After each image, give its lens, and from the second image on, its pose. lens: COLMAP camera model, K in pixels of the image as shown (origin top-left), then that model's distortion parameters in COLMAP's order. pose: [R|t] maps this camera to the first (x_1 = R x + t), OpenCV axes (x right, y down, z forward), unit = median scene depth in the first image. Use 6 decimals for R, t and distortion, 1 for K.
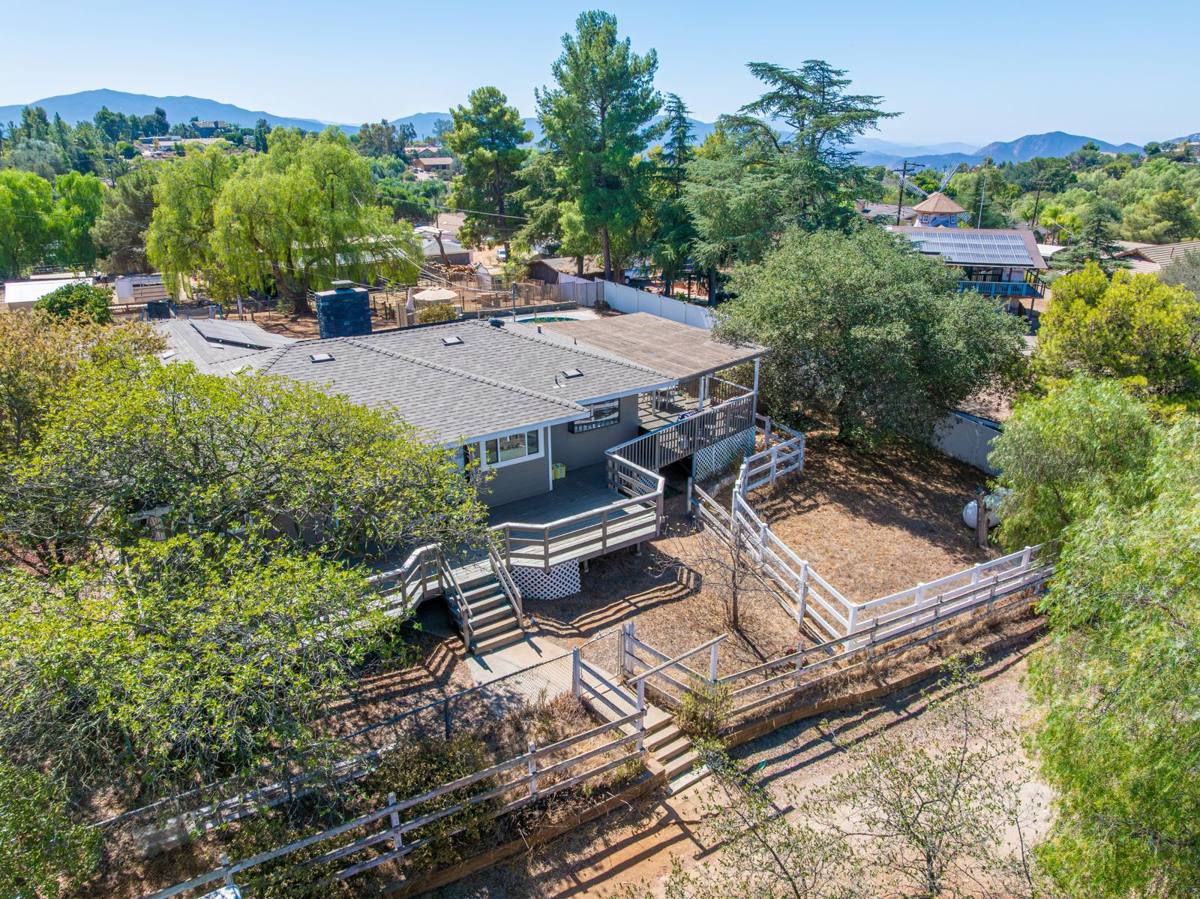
lens RADIAL K [[814.8, 0, 600.0], [0, 814.8, 449.5], [0, 0, 1]] dist [-0.030403, -0.003259]
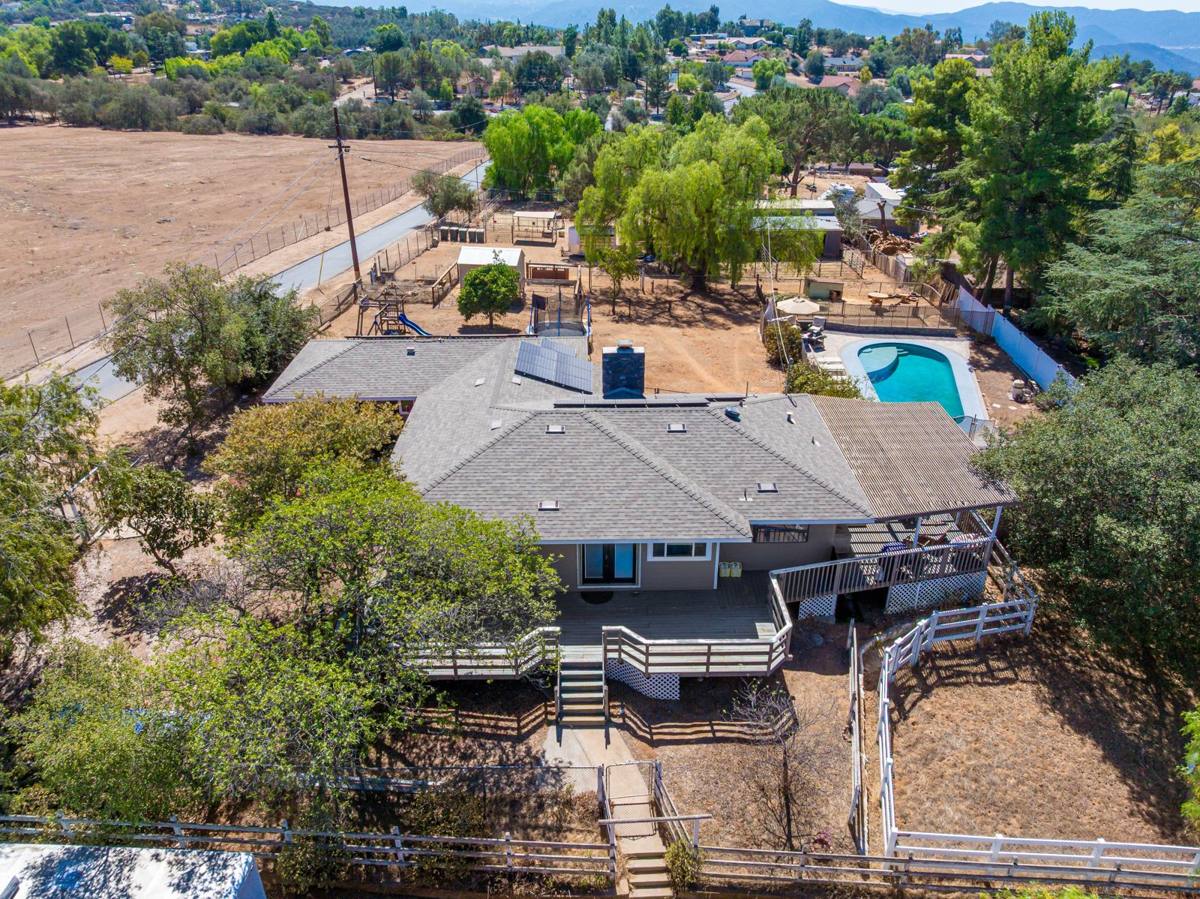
lens RADIAL K [[814.8, 0, 600.0], [0, 814.8, 449.5], [0, 0, 1]] dist [-0.030403, -0.003259]
pose [[0.838569, 0.251556, -0.483241, 0.368050], [-0.208271, 0.967662, 0.142314, -0.322437], [0.503414, -0.018695, 0.863843, -0.024786]]
